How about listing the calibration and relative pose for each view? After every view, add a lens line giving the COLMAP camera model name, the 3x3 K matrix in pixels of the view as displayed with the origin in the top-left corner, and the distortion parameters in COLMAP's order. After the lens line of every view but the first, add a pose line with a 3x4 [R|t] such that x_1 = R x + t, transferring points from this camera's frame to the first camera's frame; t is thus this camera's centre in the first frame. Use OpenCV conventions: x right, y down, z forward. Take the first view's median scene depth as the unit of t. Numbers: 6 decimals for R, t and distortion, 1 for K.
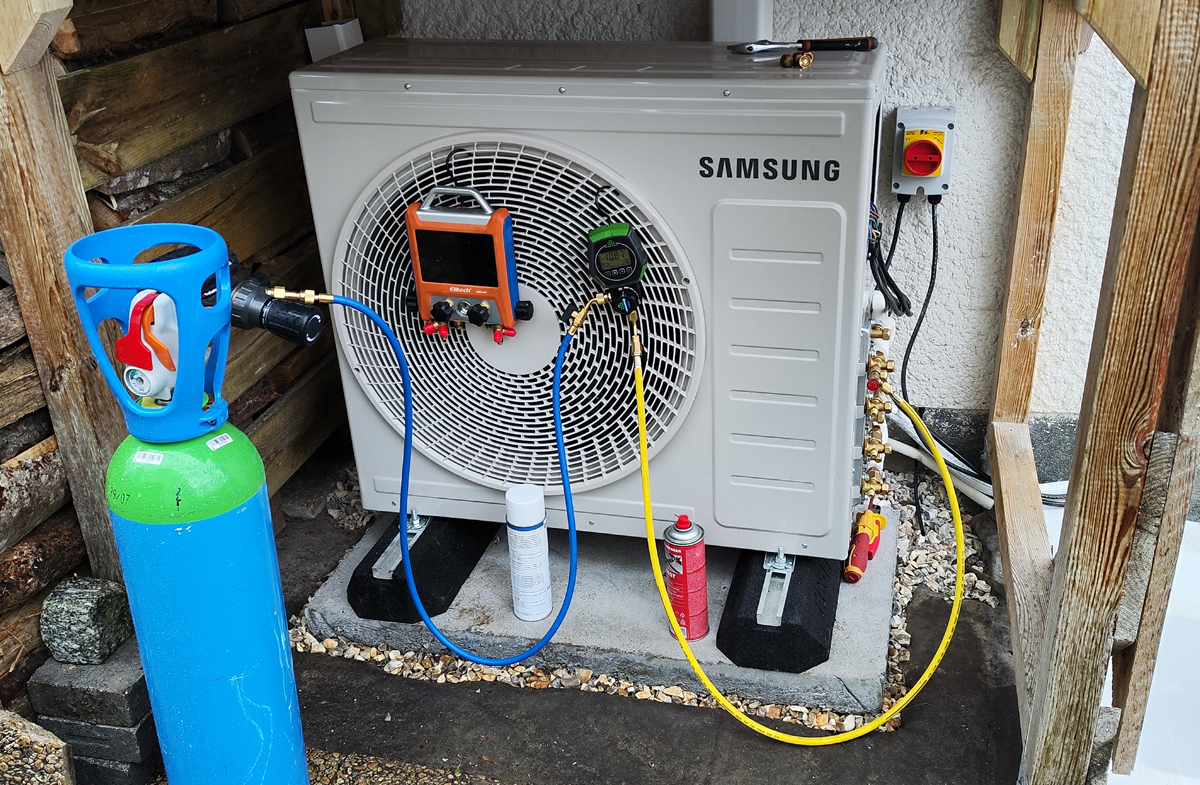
lens RADIAL K [[1166.2, 0, 641.7], [0, 1166.2, 434.2], [0, 0, 1]] dist [0.099482, -0.271743]
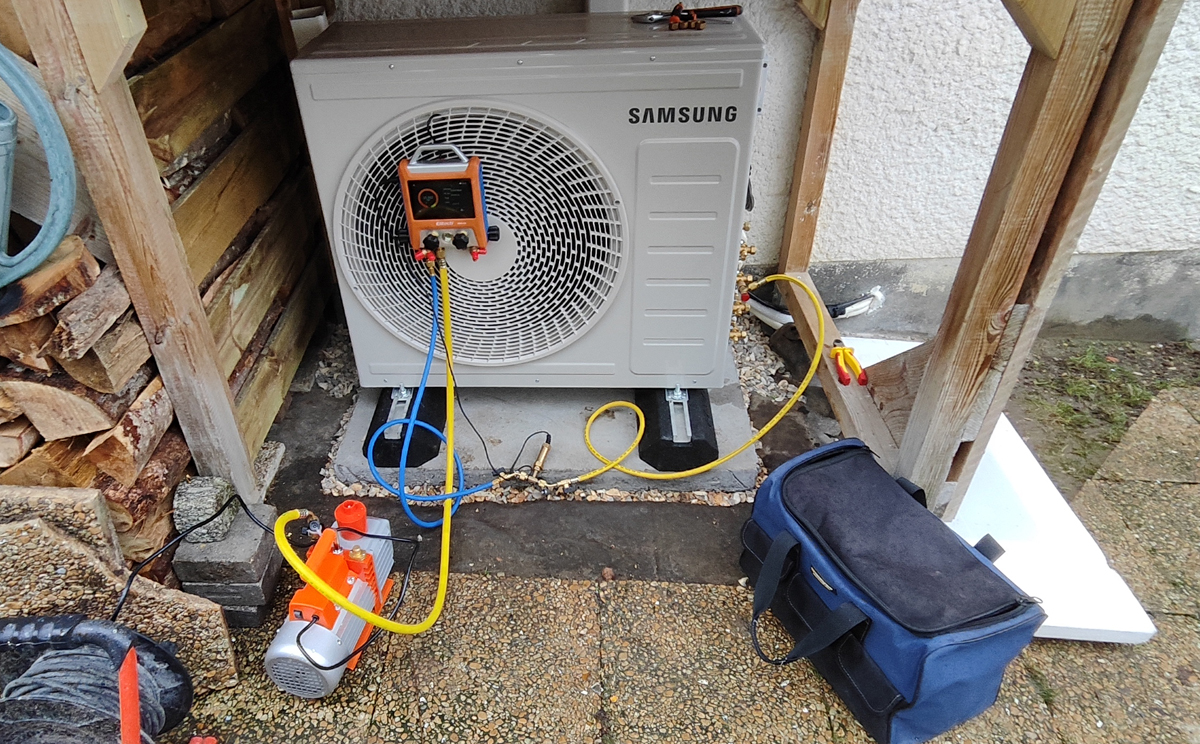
lens RADIAL K [[784.0, 0, 528.9], [0, 784.0, 399.5], [0, 0, 1]] dist [-0.061333, 0.038044]
pose [[0.985511, -0.118790, 0.121065, -0.189475], [0.095775, 0.978844, 0.180810, -0.079978], [-0.139983, -0.166595, 0.976038, 0.106960]]
